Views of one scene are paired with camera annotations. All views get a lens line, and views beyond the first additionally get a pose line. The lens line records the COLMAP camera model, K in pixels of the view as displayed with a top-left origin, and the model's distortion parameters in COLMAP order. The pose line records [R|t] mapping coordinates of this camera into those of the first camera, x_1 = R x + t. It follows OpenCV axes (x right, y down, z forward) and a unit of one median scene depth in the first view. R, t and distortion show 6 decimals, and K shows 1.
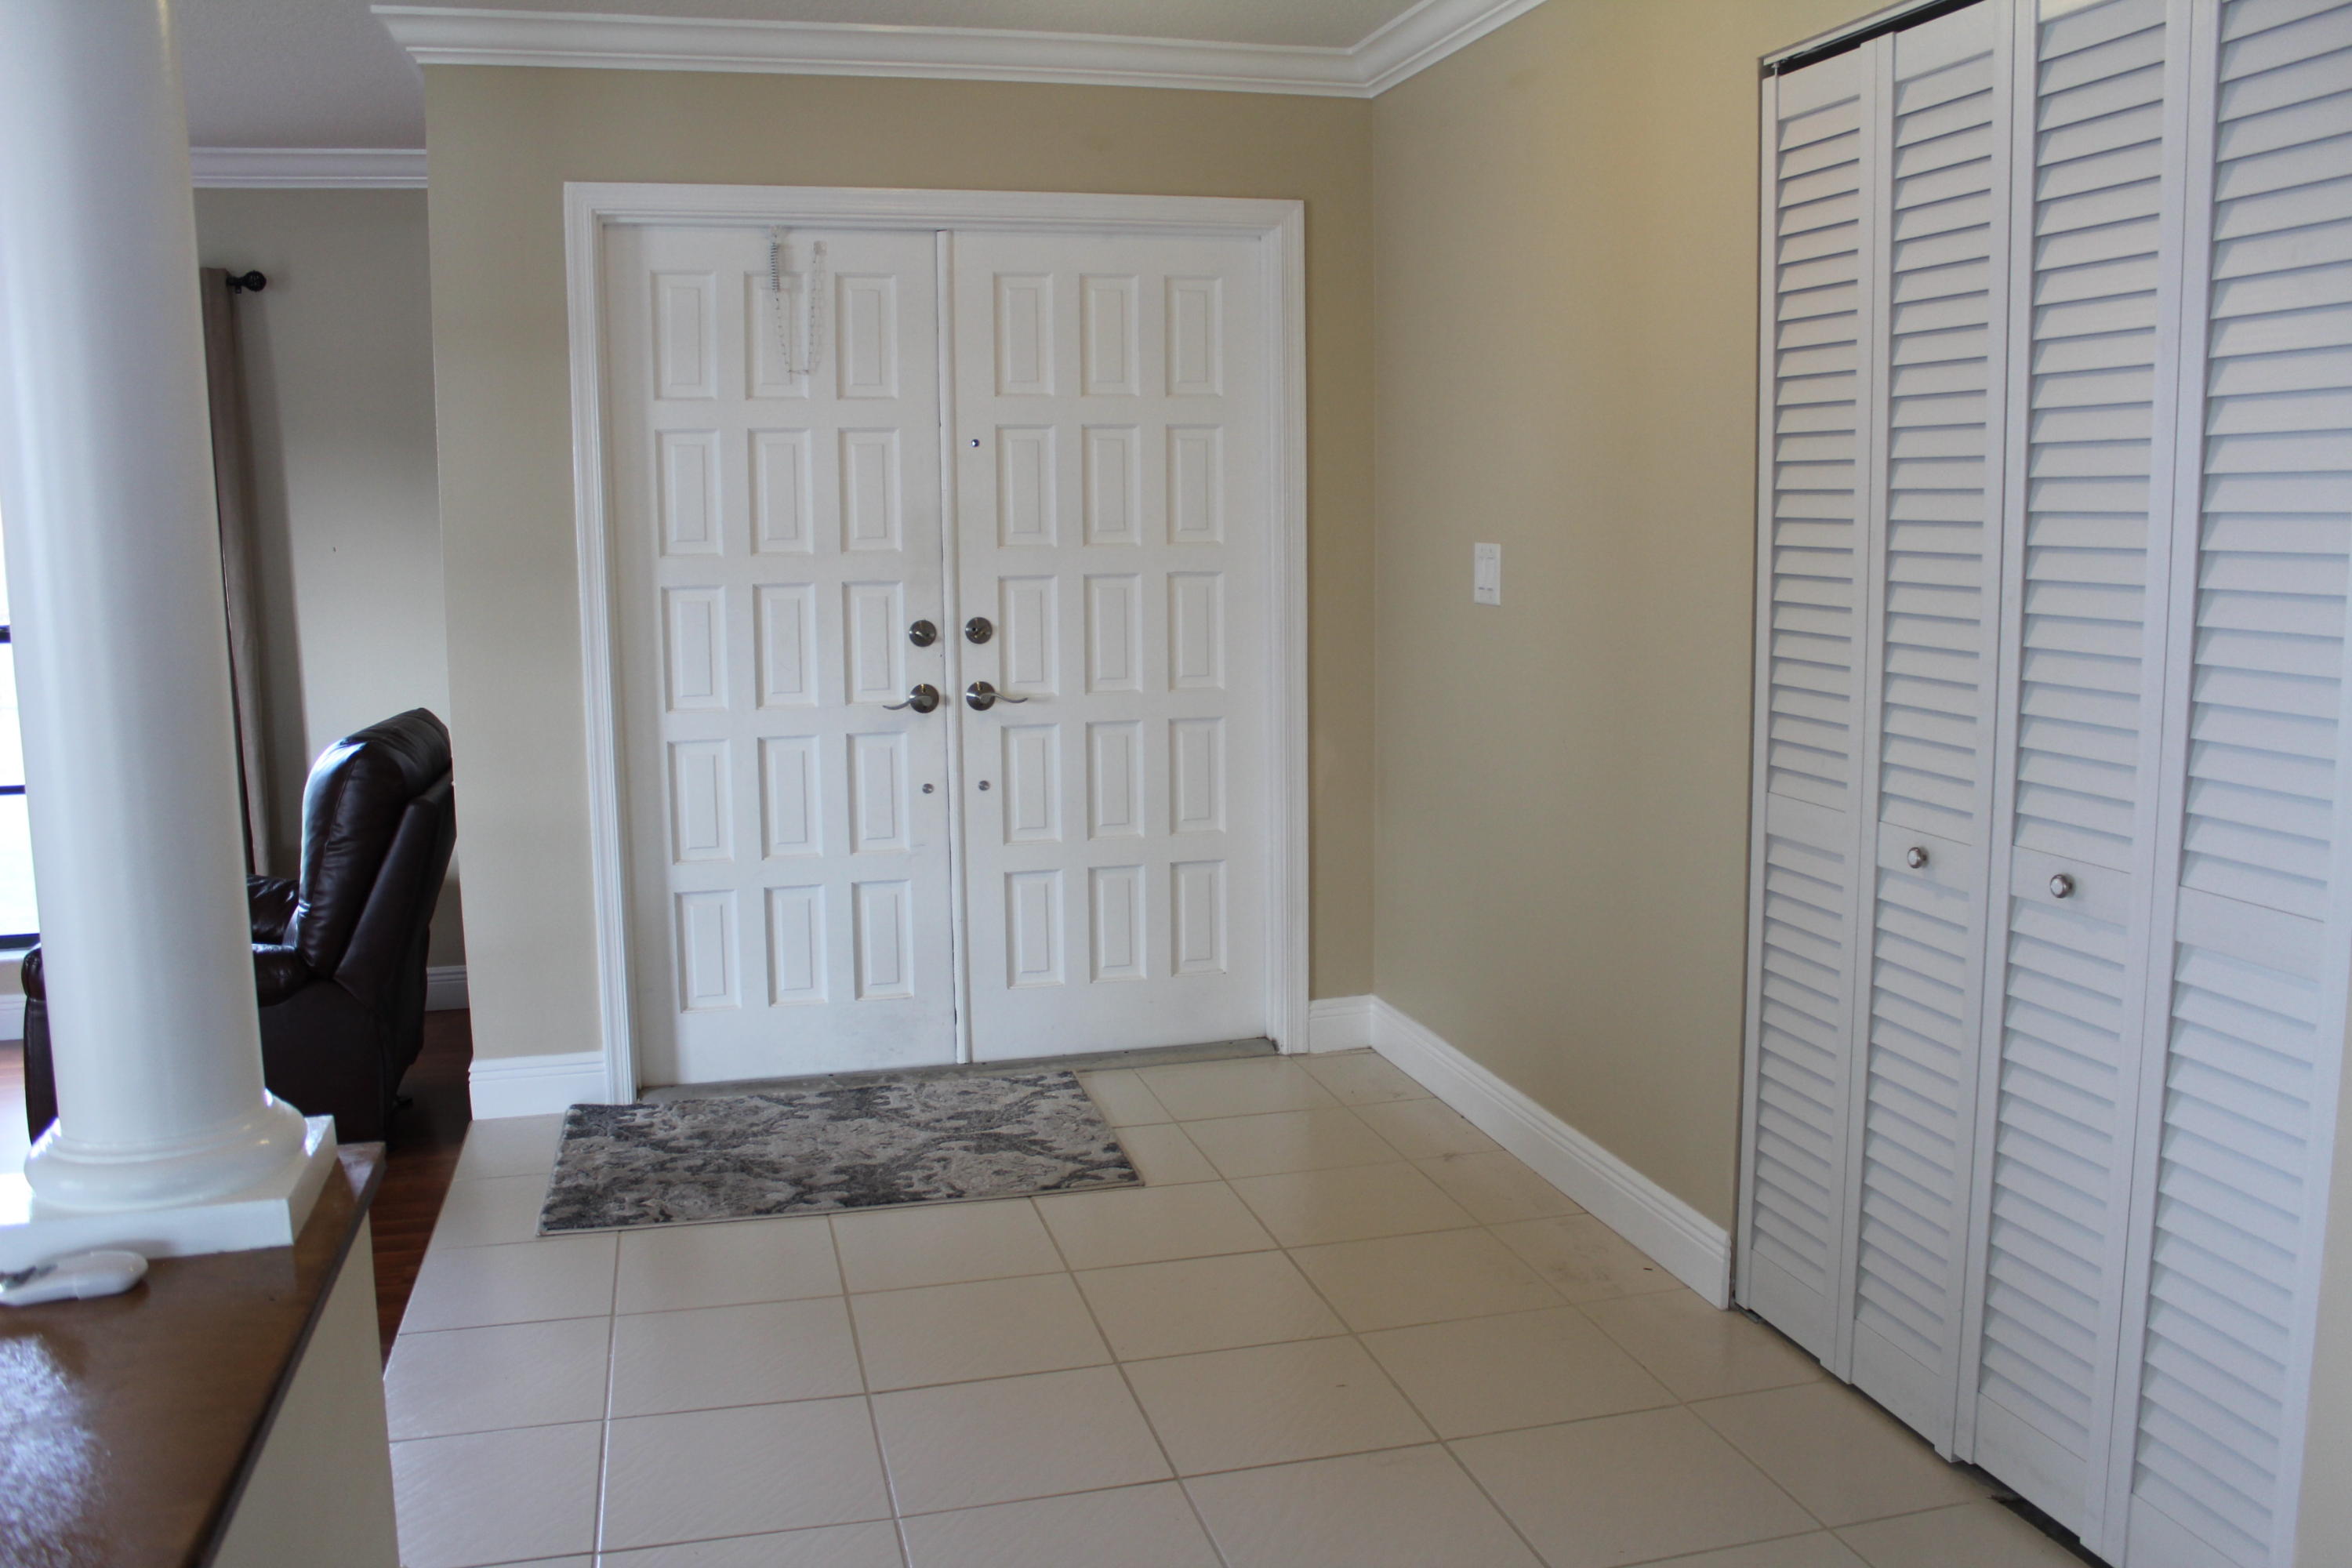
lens RADIAL K [[1954.9, 0, 1220.9], [0, 1954.9, 772.9], [0, 0, 1]] dist [-0.168395, 0.142883]
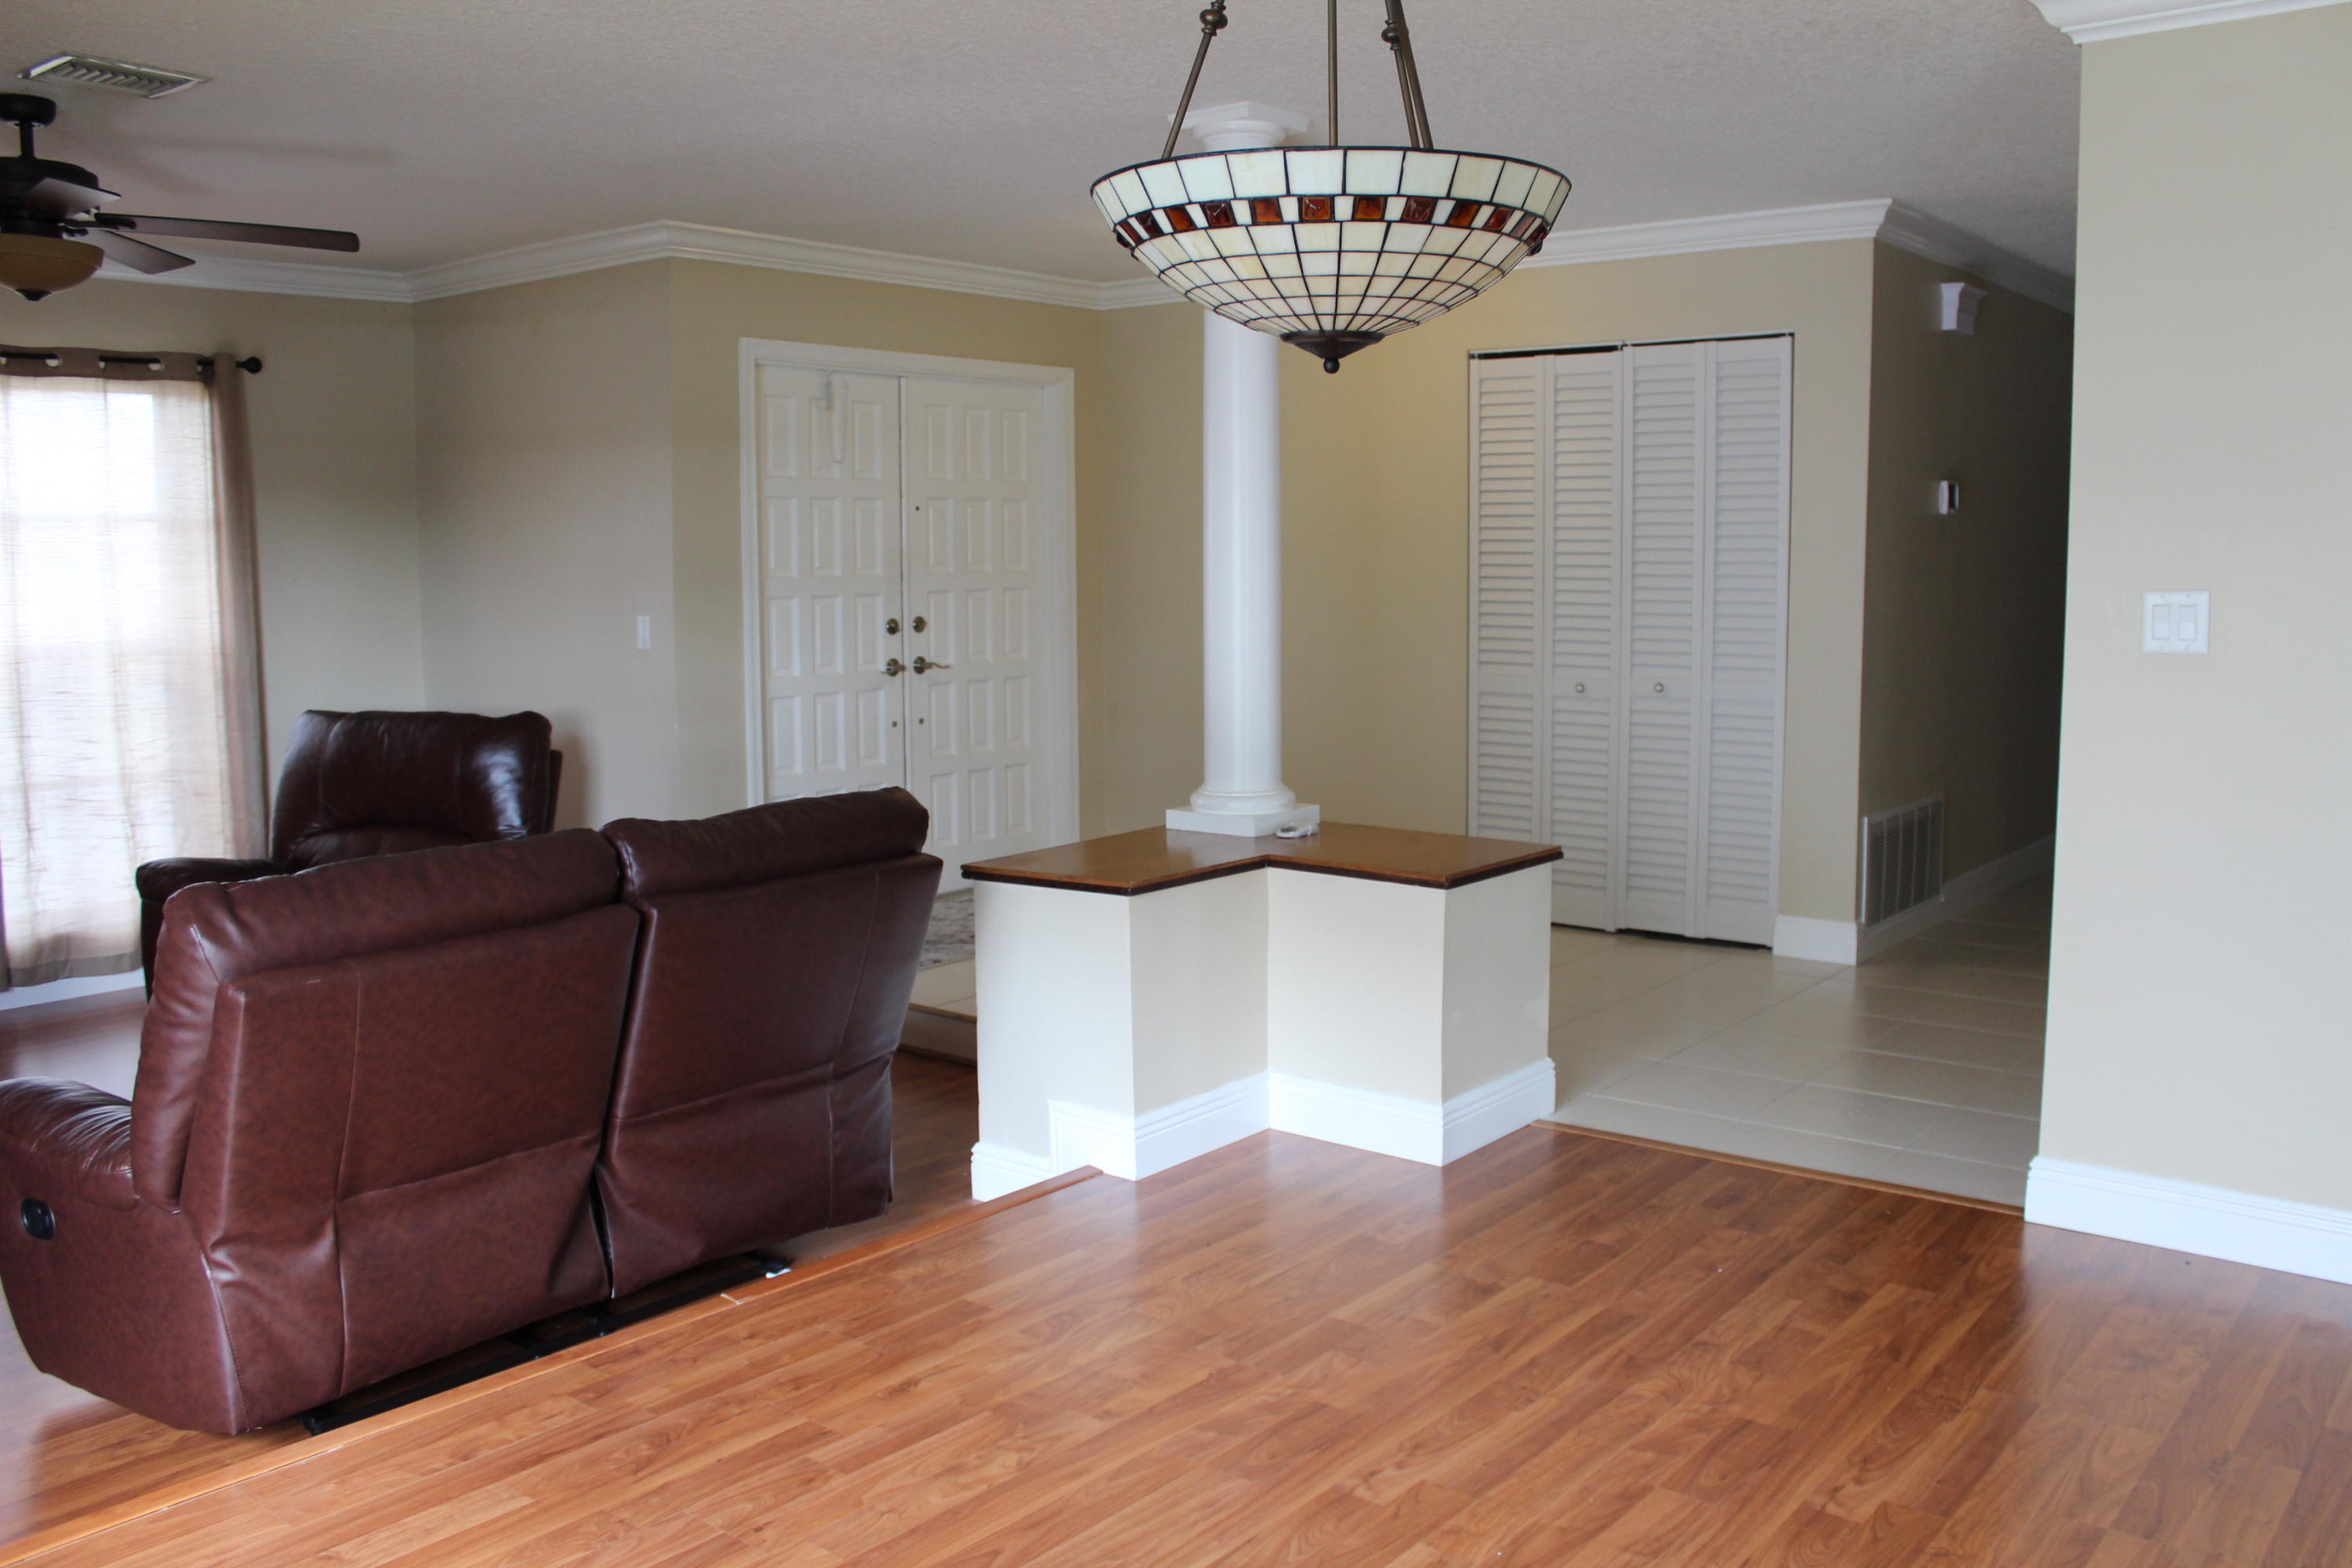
lens RADIAL K [[1954.9, 0, 1220.9], [0, 1954.9, 772.9], [0, 0, 1]] dist [-0.168395, 0.142883]
pose [[0.805589, -0.062367, 0.589183, -0.885469], [0.077506, 0.996992, -0.000440, 0.069892], [-0.587384, 0.046020, 0.807999, -0.444650]]
